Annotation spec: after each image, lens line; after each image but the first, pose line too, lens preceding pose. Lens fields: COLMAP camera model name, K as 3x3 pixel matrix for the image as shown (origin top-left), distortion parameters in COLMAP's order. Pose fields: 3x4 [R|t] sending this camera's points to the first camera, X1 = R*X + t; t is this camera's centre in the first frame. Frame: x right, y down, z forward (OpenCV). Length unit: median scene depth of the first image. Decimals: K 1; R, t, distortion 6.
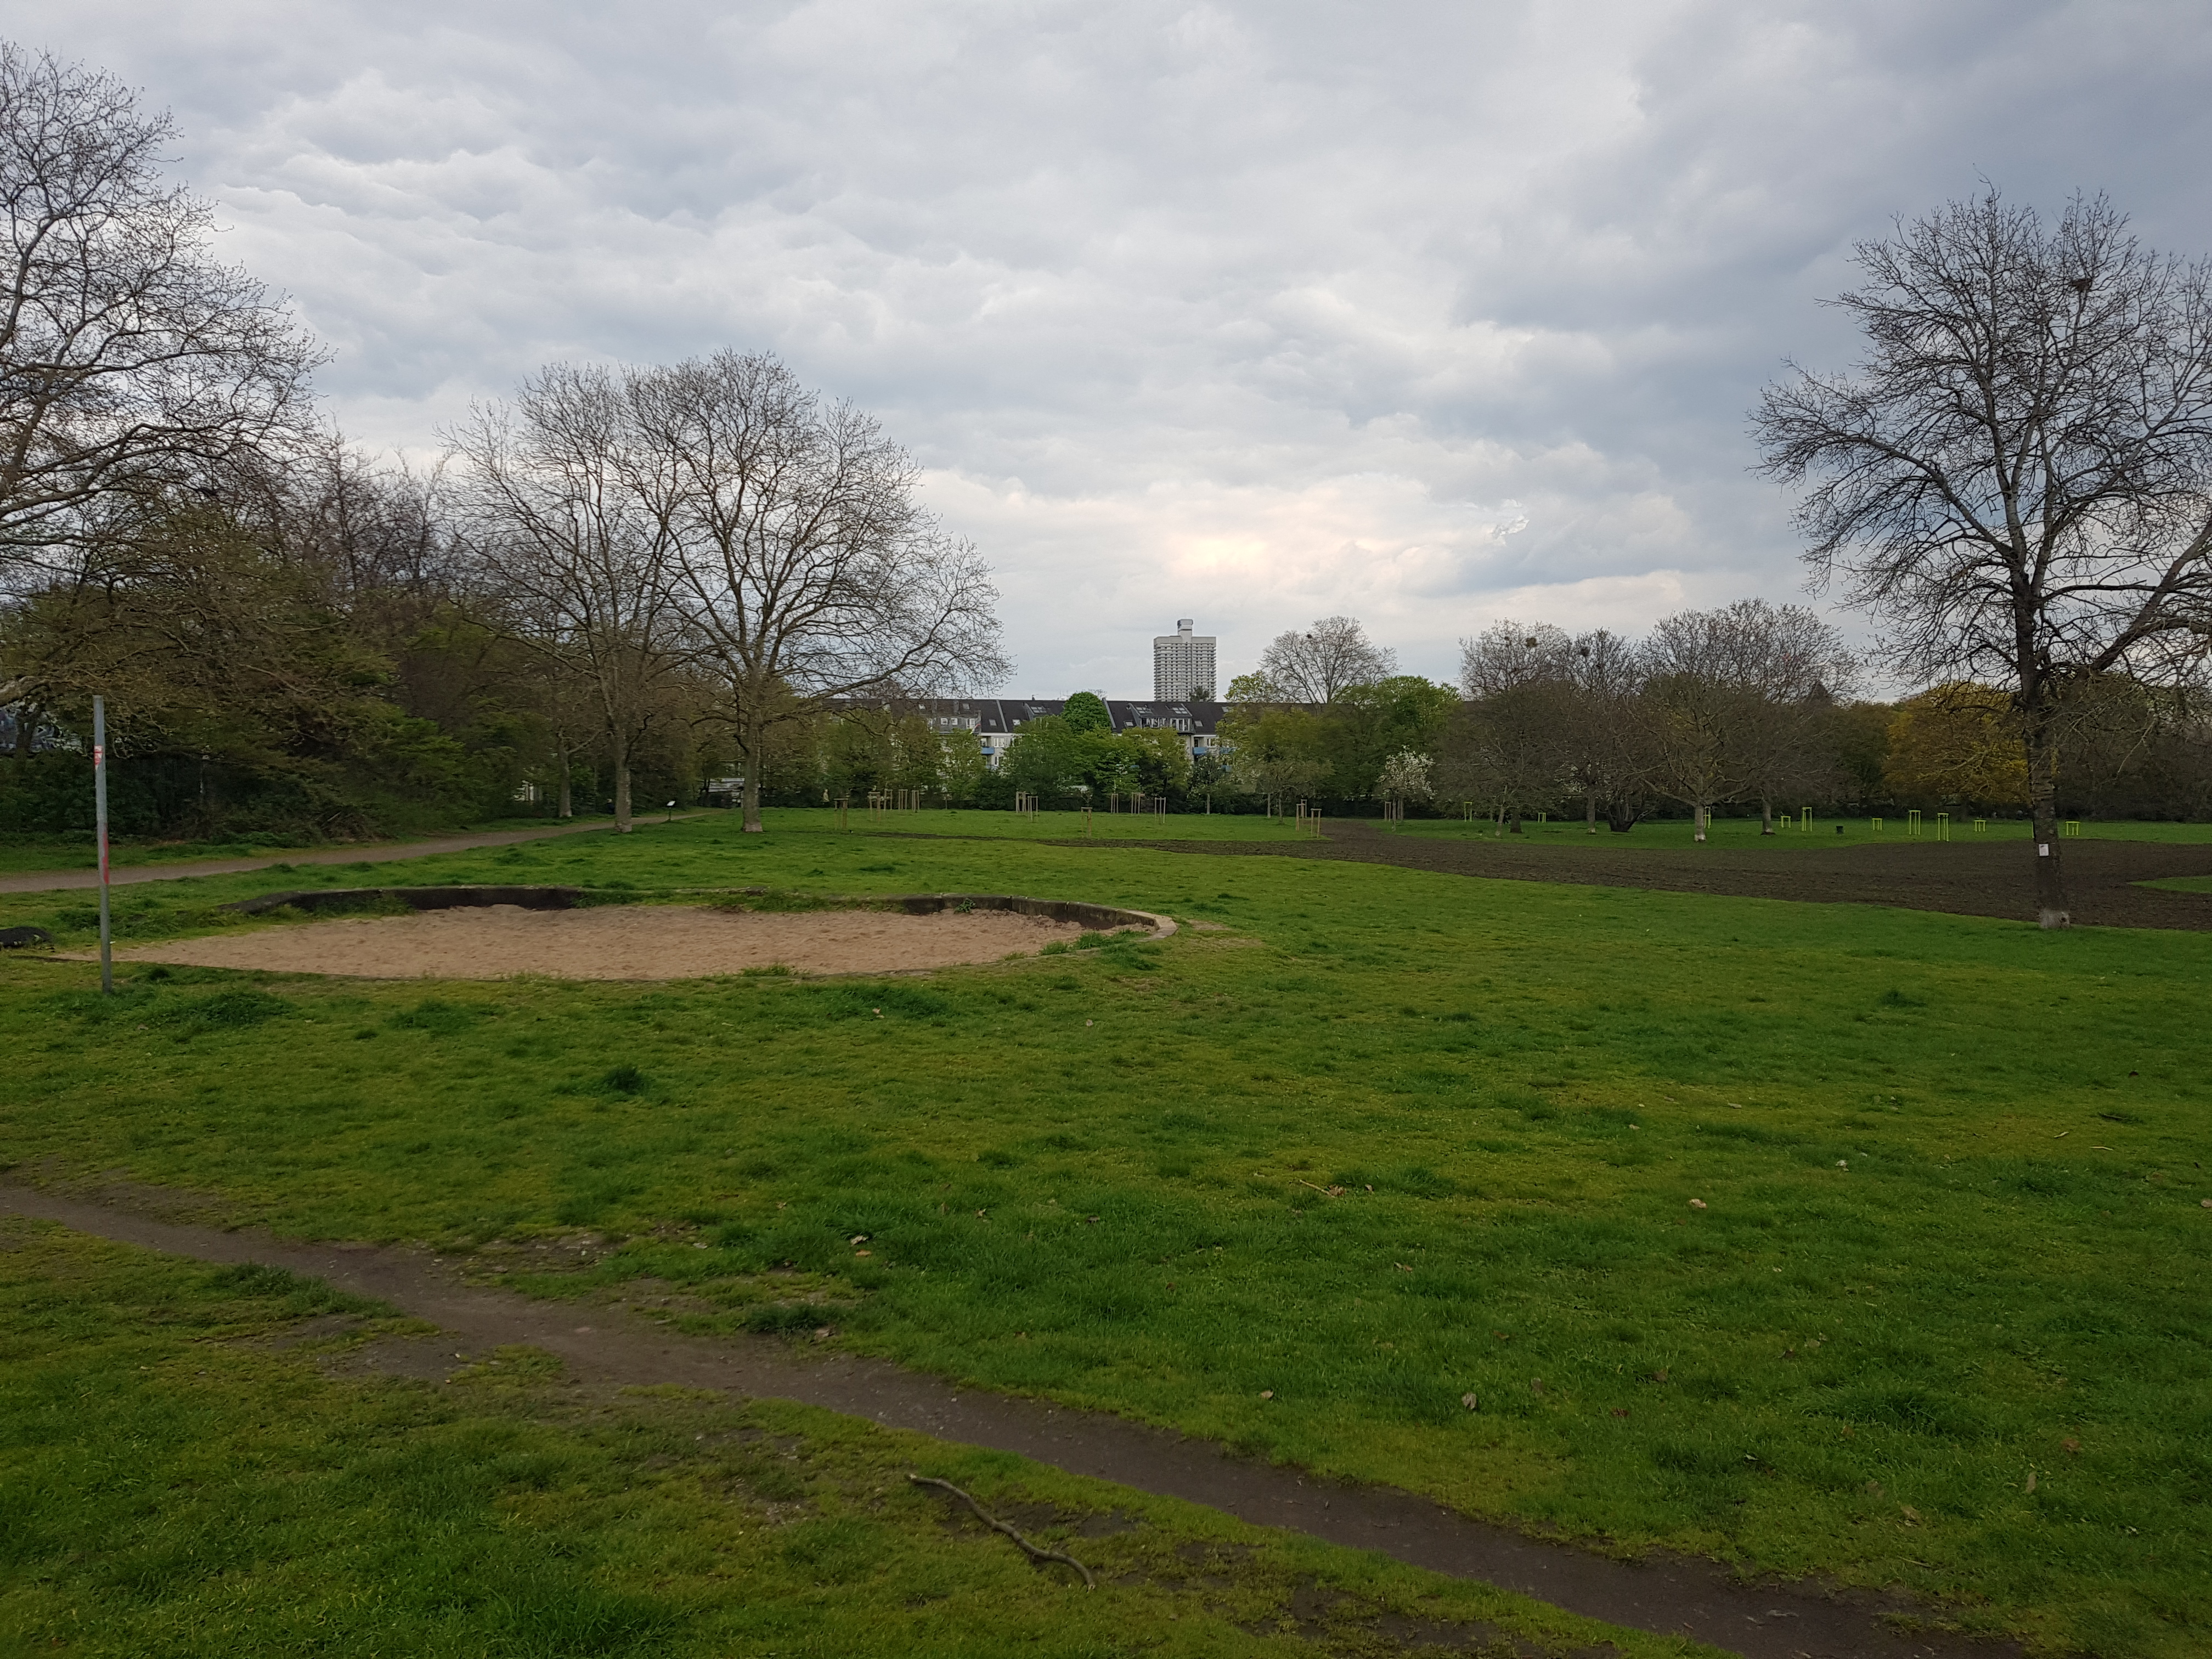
lens RADIAL K [[1680.6, 0, 1104.7], [0, 1680.6, 811.8], [0, 0, 1]] dist [0.049860, -0.065860]
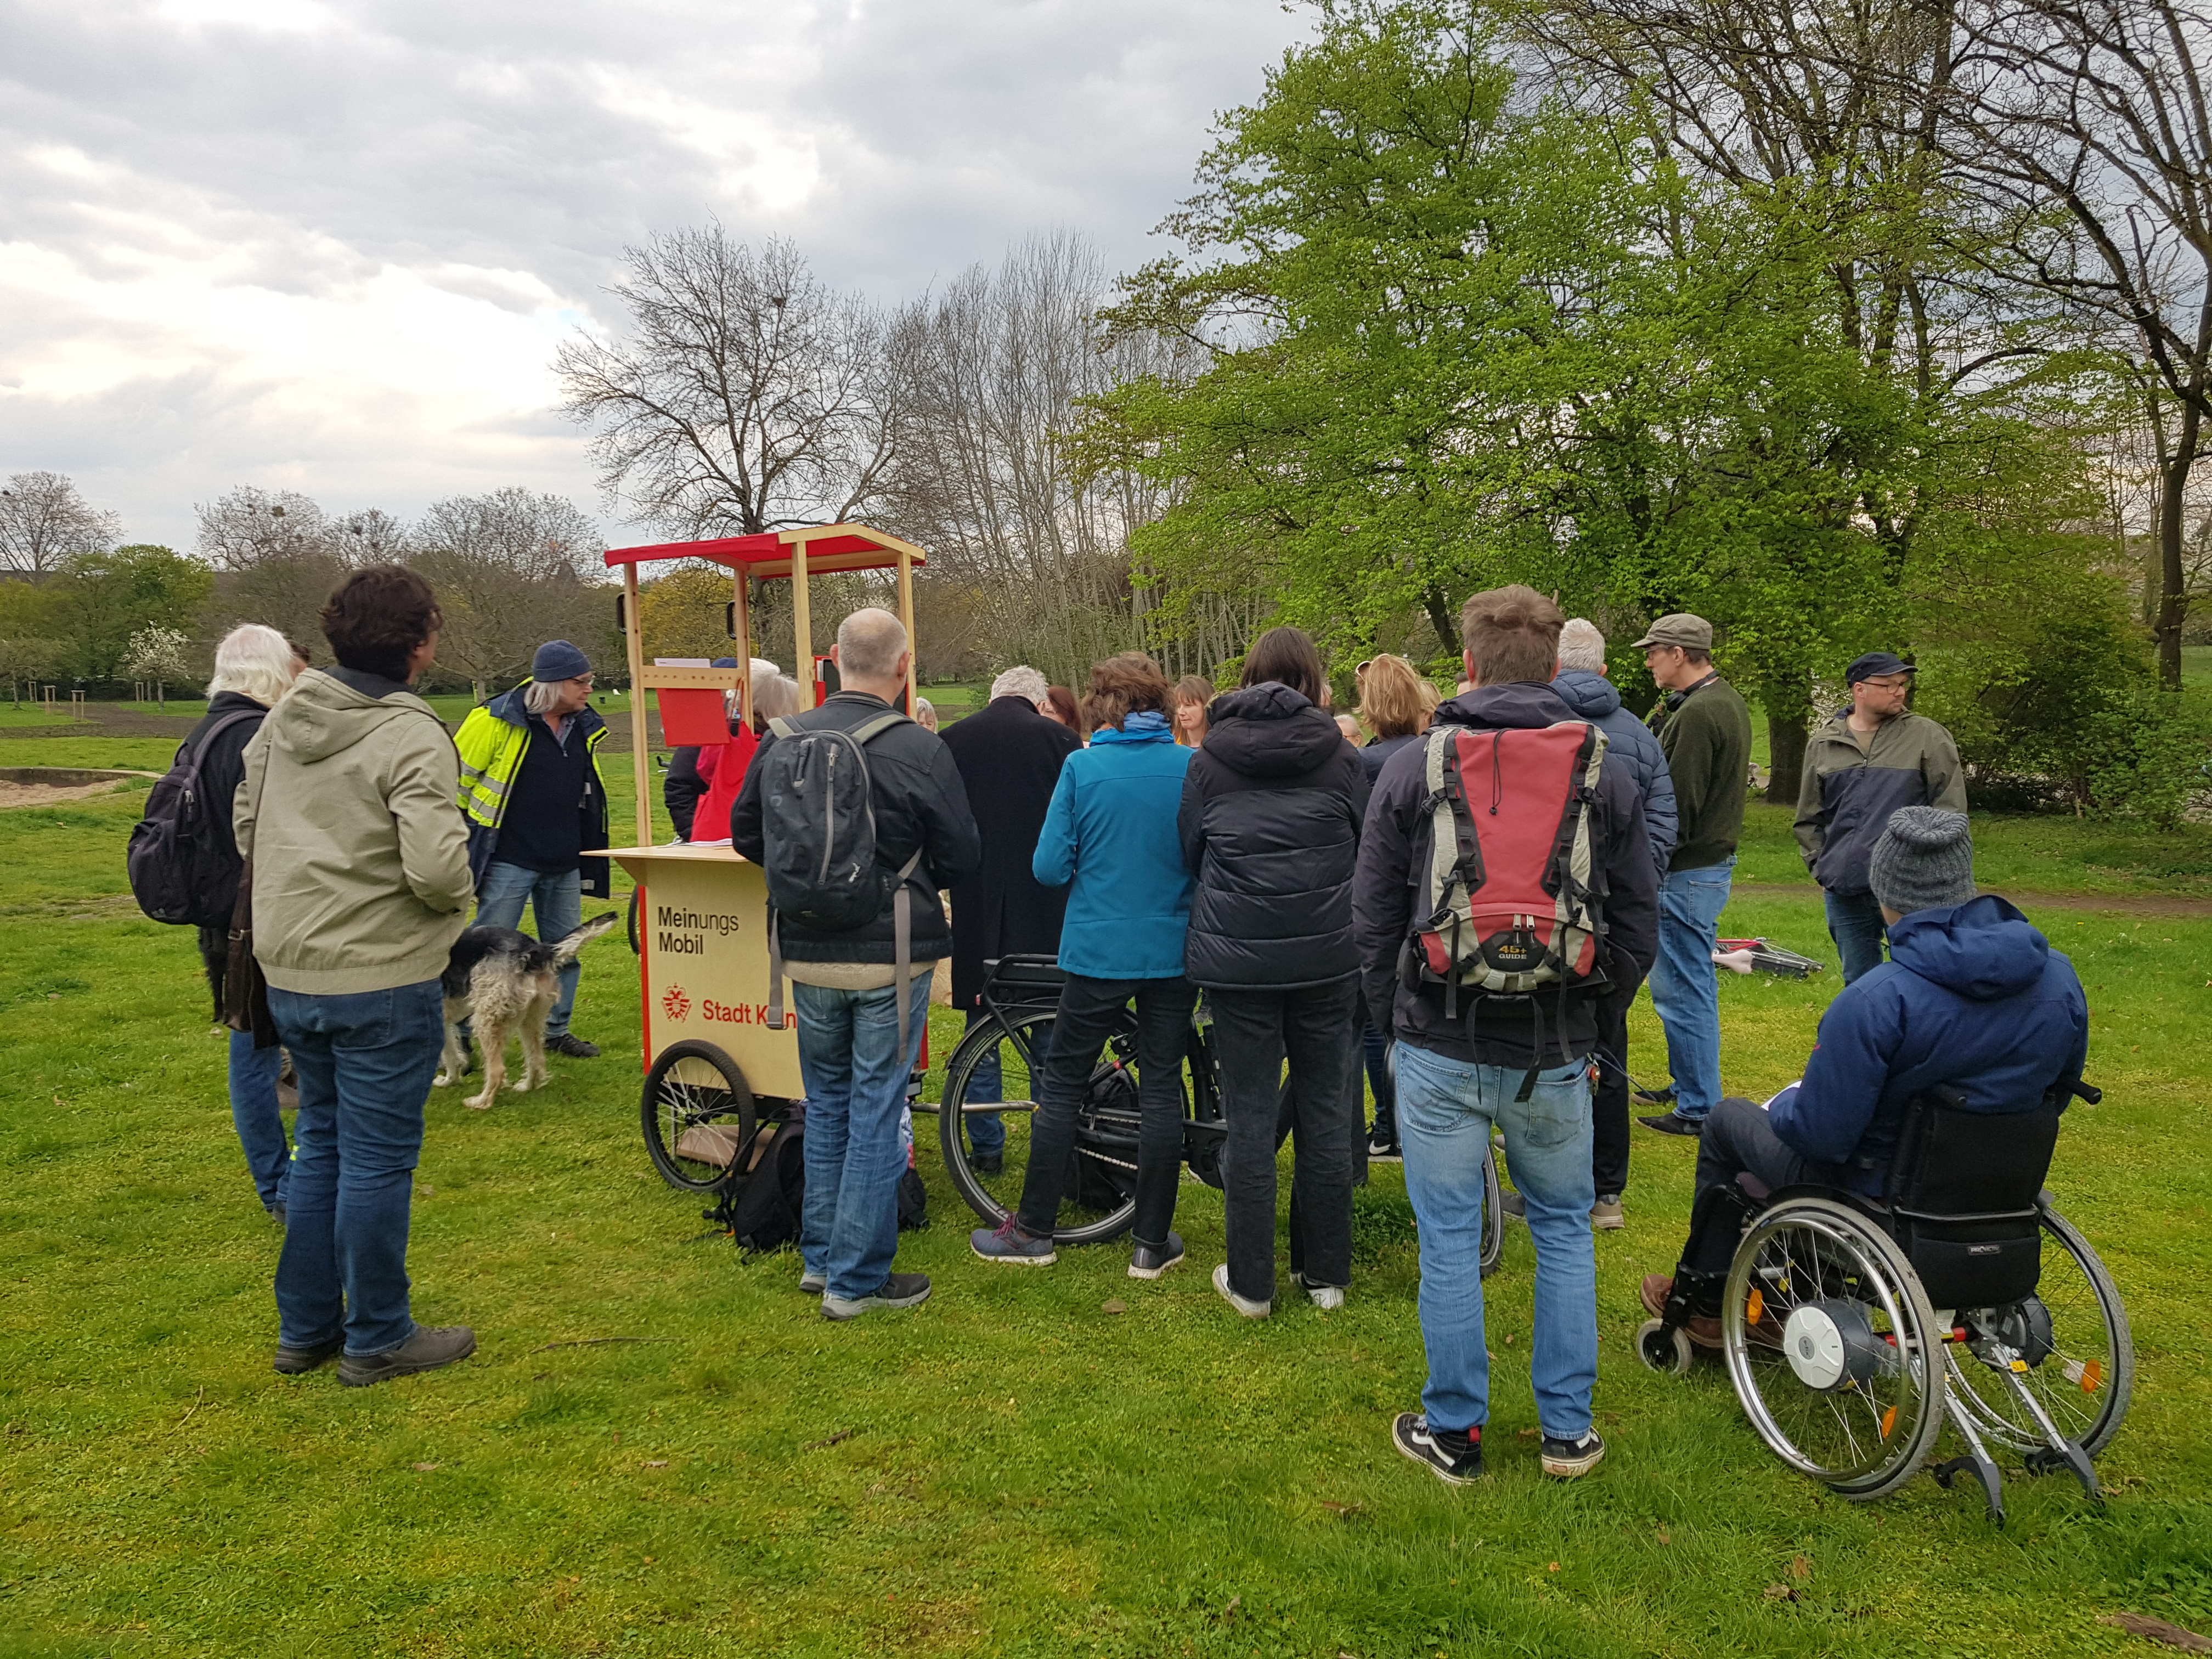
lens RADIAL K [[1680.6, 0, 1104.7], [0, 1680.6, 811.8], [0, 0, 1]] dist [0.049860, -0.065860]
pose [[0.761631, -0.065962, 0.644645, -0.143843], [0.018936, 0.996646, 0.079607, 0.003435], [-0.647734, -0.048424, 0.760326, -0.250354]]
